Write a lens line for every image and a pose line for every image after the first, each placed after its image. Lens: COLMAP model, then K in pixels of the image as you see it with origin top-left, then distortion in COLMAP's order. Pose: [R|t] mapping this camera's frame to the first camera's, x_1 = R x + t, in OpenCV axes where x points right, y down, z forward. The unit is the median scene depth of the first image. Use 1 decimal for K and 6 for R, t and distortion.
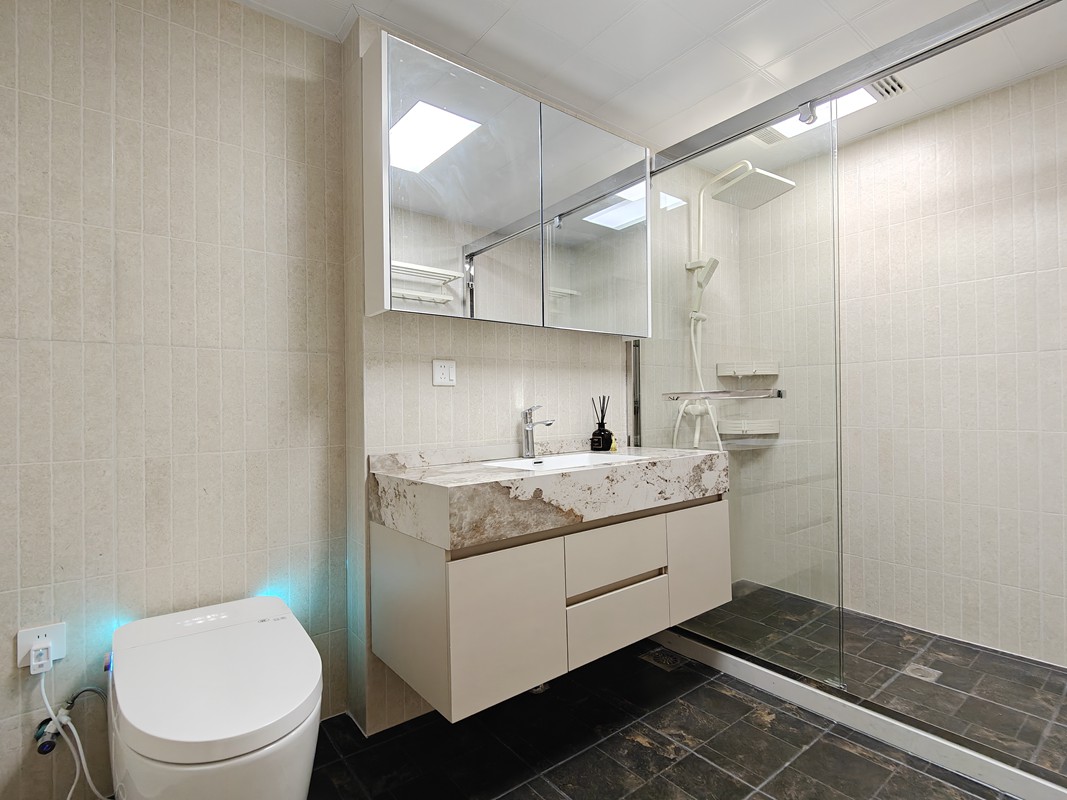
lens RADIAL K [[532.4, 0, 533.5], [0, 532.4, 400.0], [0, 0, 1]] dist [-0.000038, -0.000049]
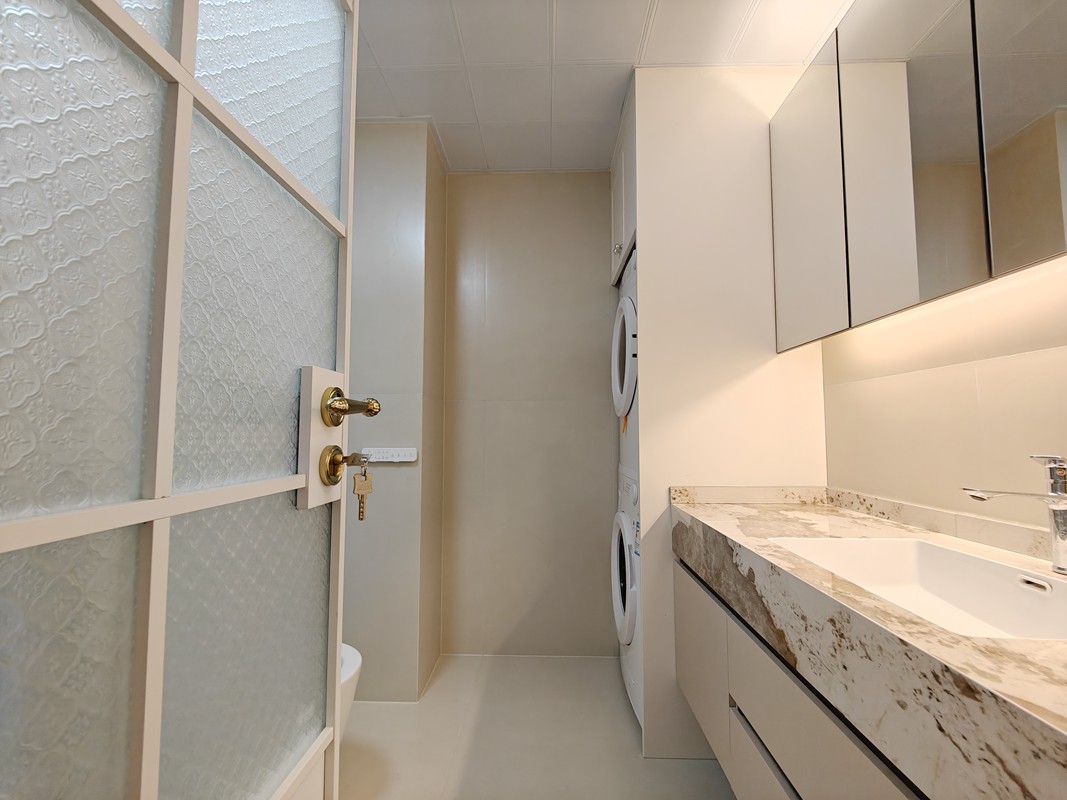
lens RADIAL K [[469.5, 0, 533.5], [0, 469.5, 400.0], [0, 0, 1]] dist [0.013714, -0.000323]
pose [[-0.655874, -0.040517, -0.753782, 0.606417], [0.013547, 0.997766, -0.065419, -0.026793], [0.754749, -0.053118, -0.653860, 1.024723]]
